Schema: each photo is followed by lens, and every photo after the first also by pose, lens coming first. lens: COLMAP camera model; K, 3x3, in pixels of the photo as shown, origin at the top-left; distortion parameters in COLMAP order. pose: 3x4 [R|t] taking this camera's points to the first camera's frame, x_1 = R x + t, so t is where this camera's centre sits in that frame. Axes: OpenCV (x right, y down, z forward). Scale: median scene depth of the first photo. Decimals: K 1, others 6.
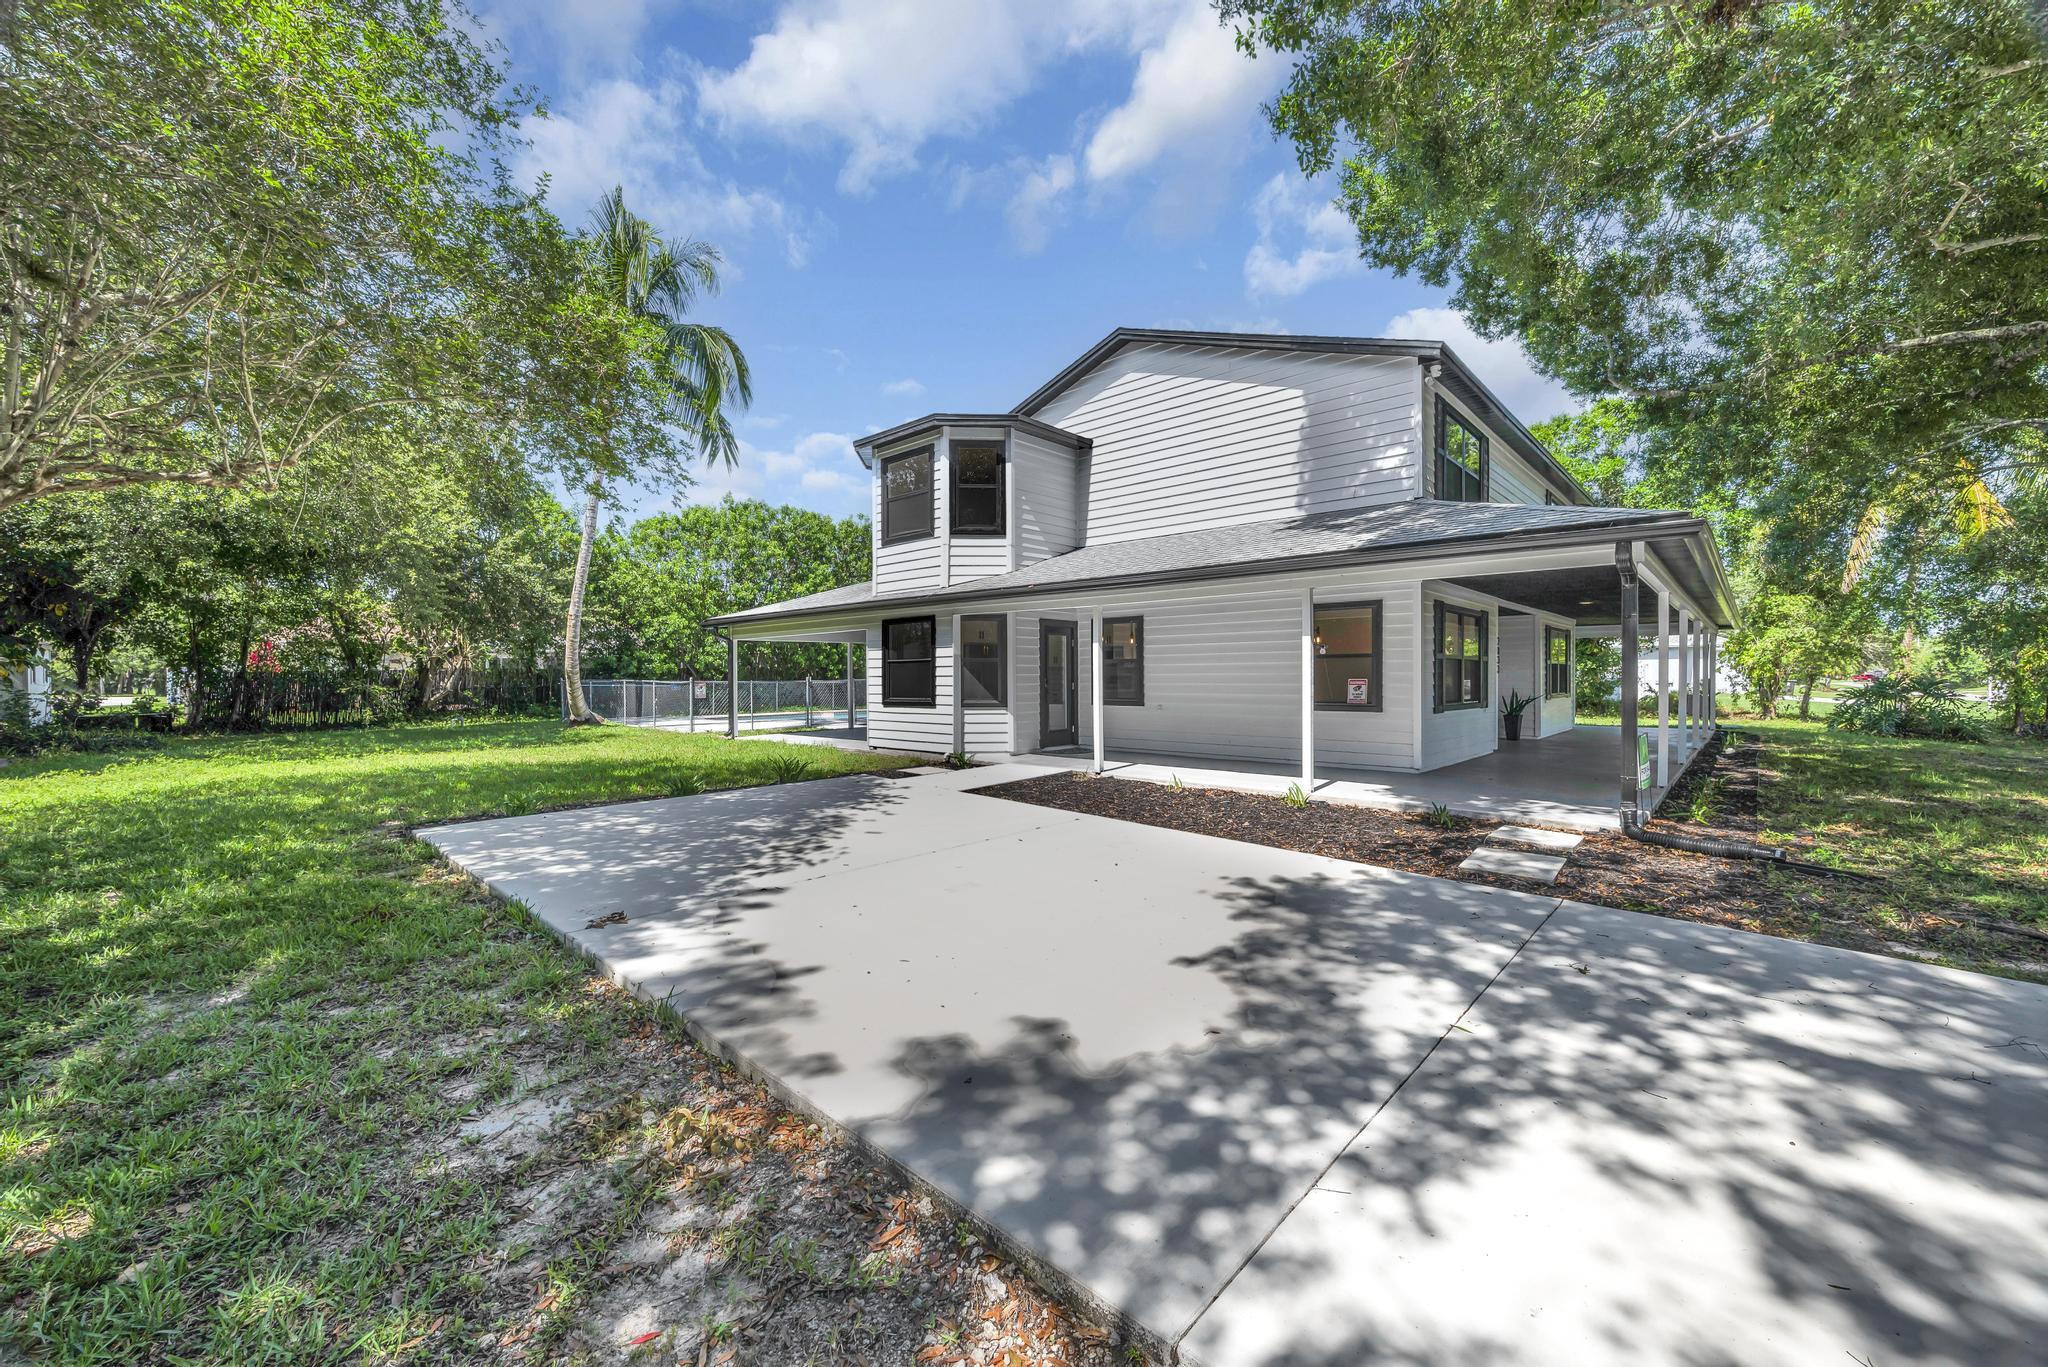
lens RADIAL K [[812.2, 0, 1024.2], [0, 812.2, 690.1], [0, 0, 1]] dist [0.000996, 0.000030]
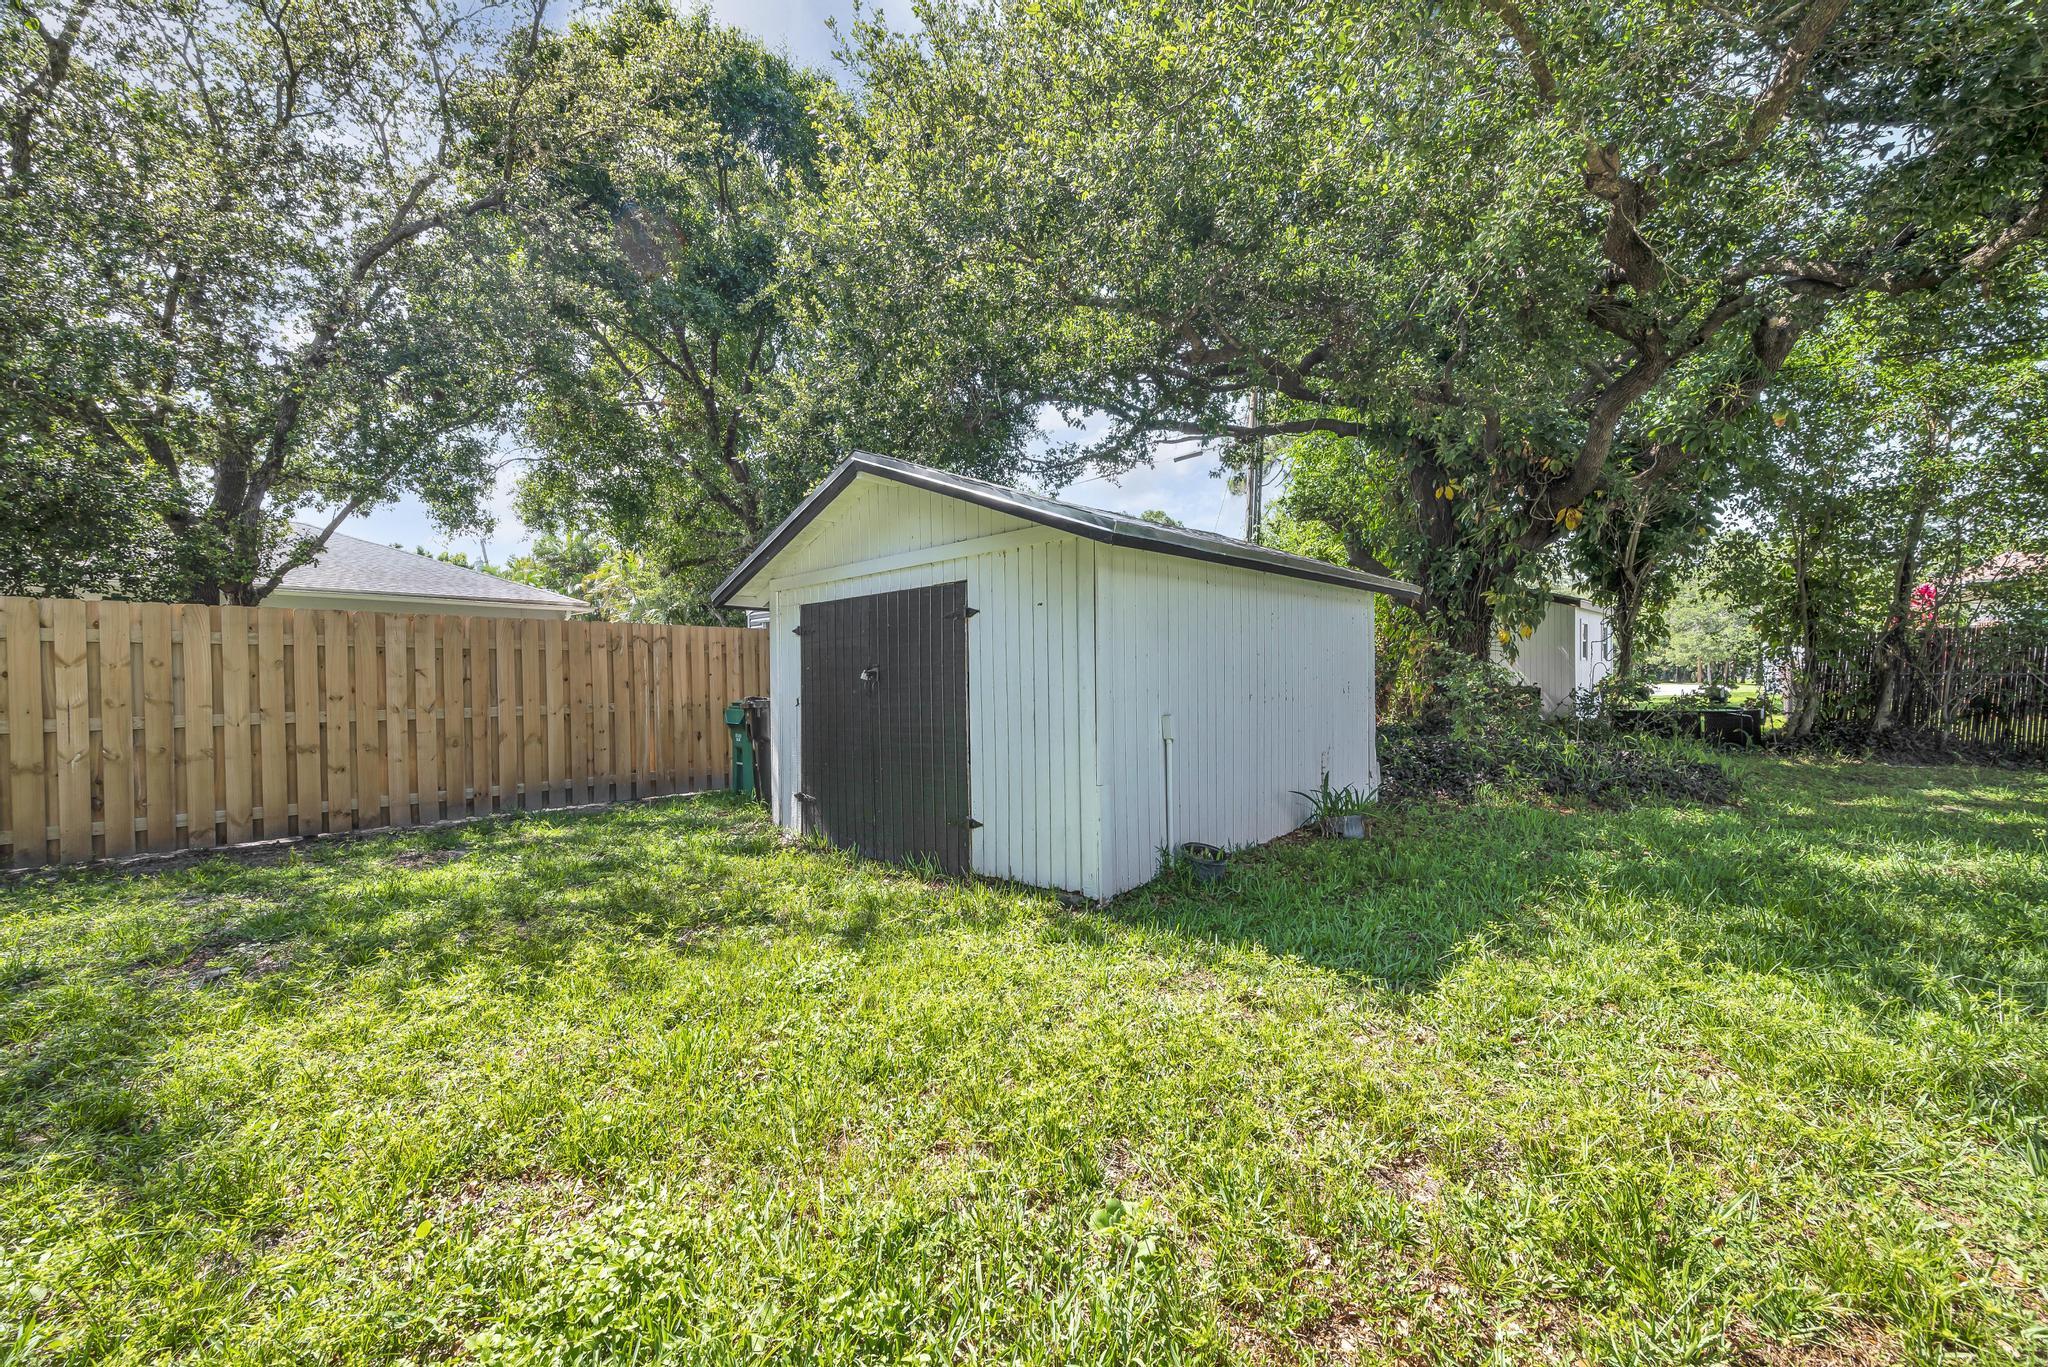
lens RADIAL K [[812.2, 0, 1027.5], [0, 812.2, 691.6], [0, 0, 1]] dist [0.000996, 0.000030]
pose [[0.007763, 0.020834, -0.999753, -0.507809], [0.001153, 0.999782, 0.020843, 0.004372], [0.999969, -0.001315, 0.007737, 0.504408]]
